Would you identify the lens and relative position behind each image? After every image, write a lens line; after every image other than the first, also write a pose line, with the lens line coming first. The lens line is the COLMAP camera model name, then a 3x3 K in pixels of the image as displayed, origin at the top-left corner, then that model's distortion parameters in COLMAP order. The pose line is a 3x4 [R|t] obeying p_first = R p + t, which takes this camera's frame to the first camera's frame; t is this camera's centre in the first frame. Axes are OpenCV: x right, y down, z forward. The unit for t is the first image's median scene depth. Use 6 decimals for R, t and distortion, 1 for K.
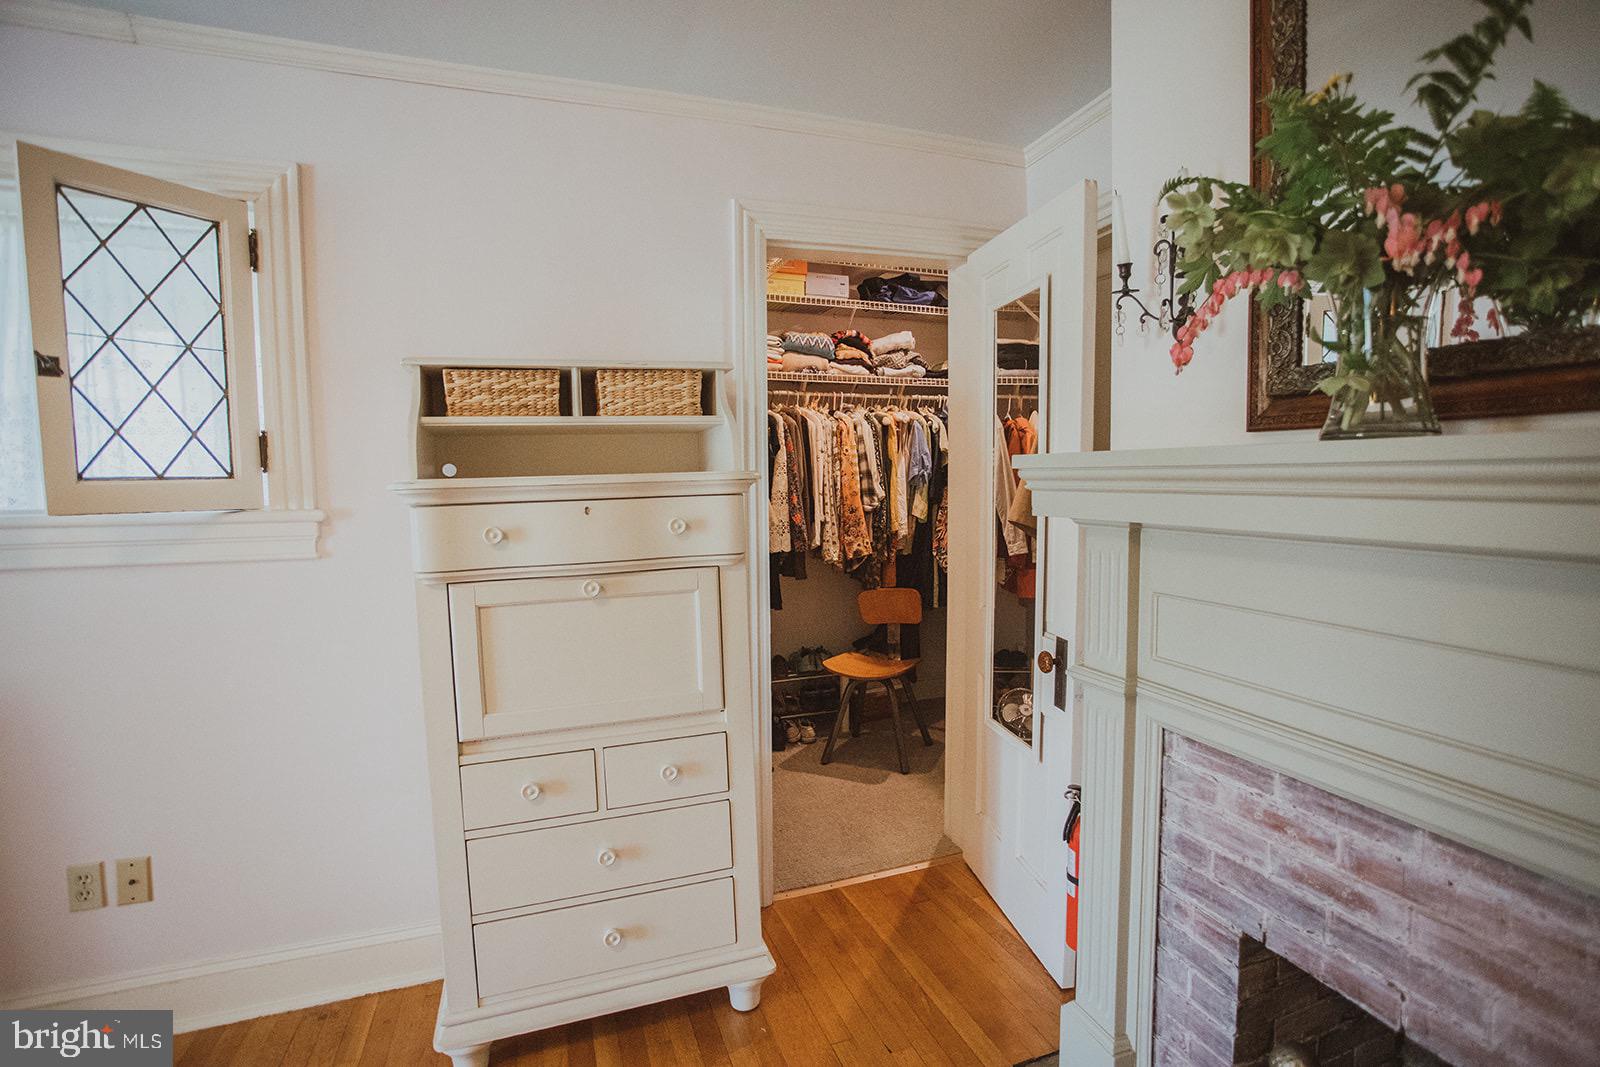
lens RADIAL K [[795.9, 0, 804.7], [0, 795.9, 530.0], [0, 0, 1]] dist [-0.041853, 0.016737]
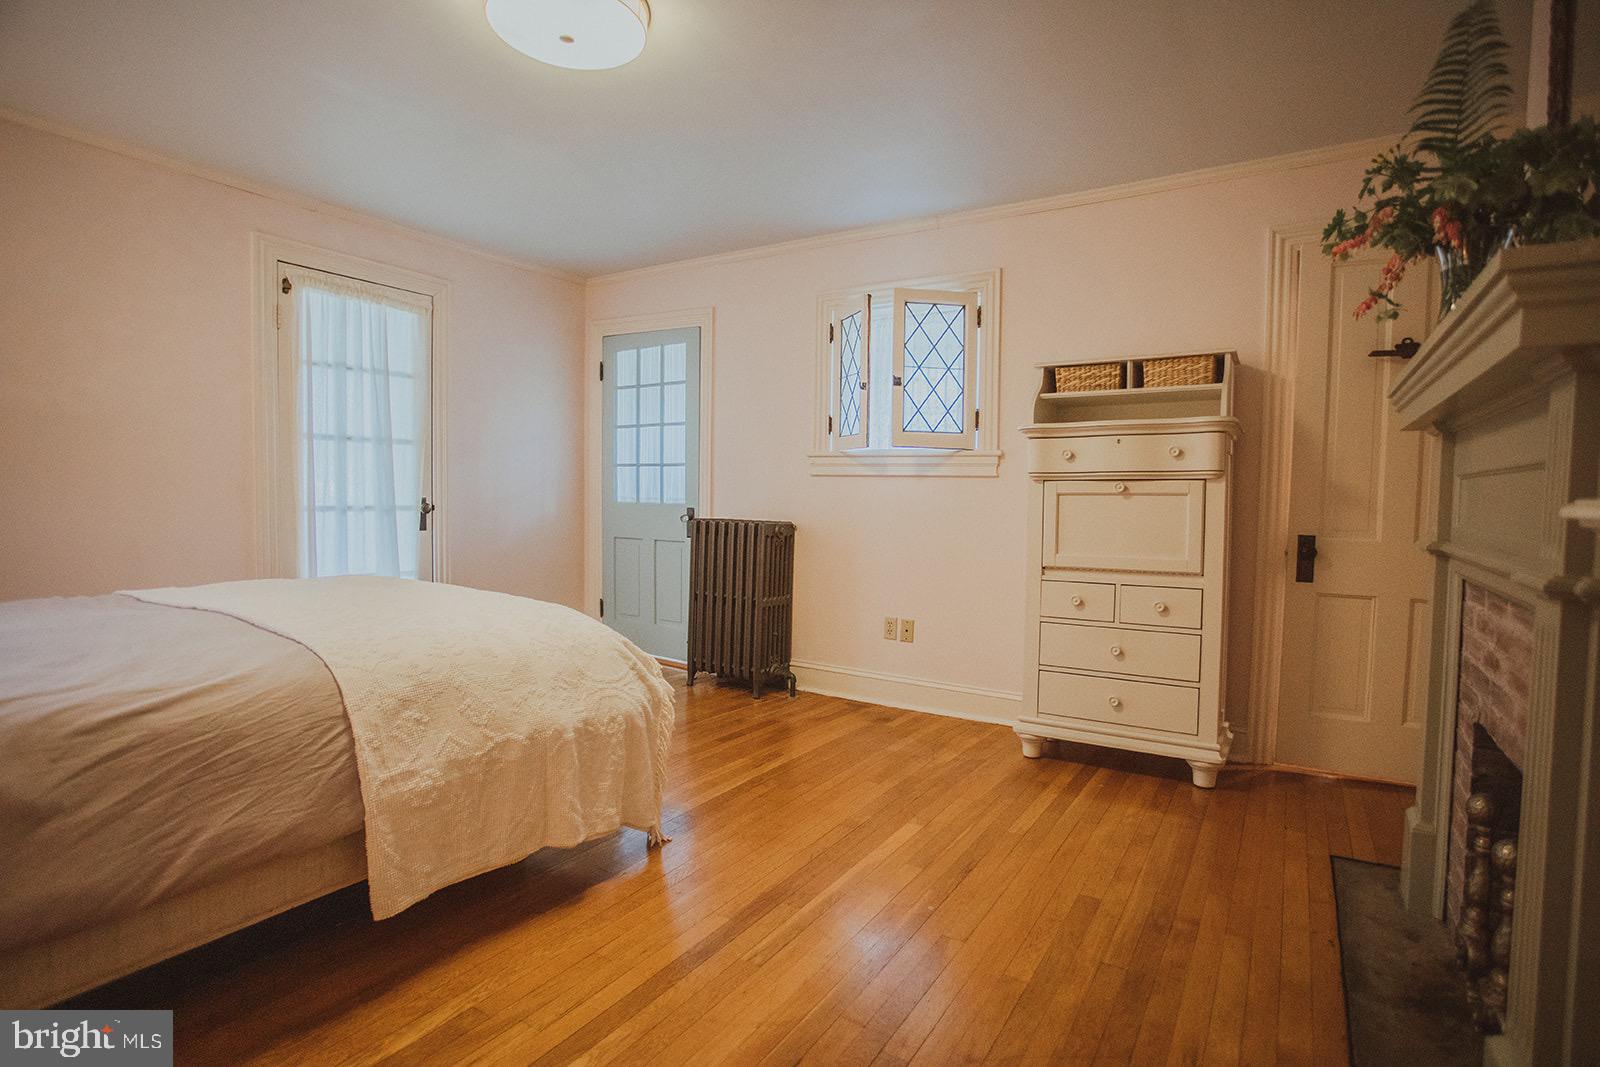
lens RADIAL K [[795.9, 0, 804.7], [0, 795.9, 530.0], [0, 0, 1]] dist [-0.041853, 0.016737]
pose [[0.614835, 0.060896, -0.786301, 0.650251], [-0.085971, 0.996248, 0.009932, 0.202874], [0.783956, 0.061492, 0.617764, -0.566621]]
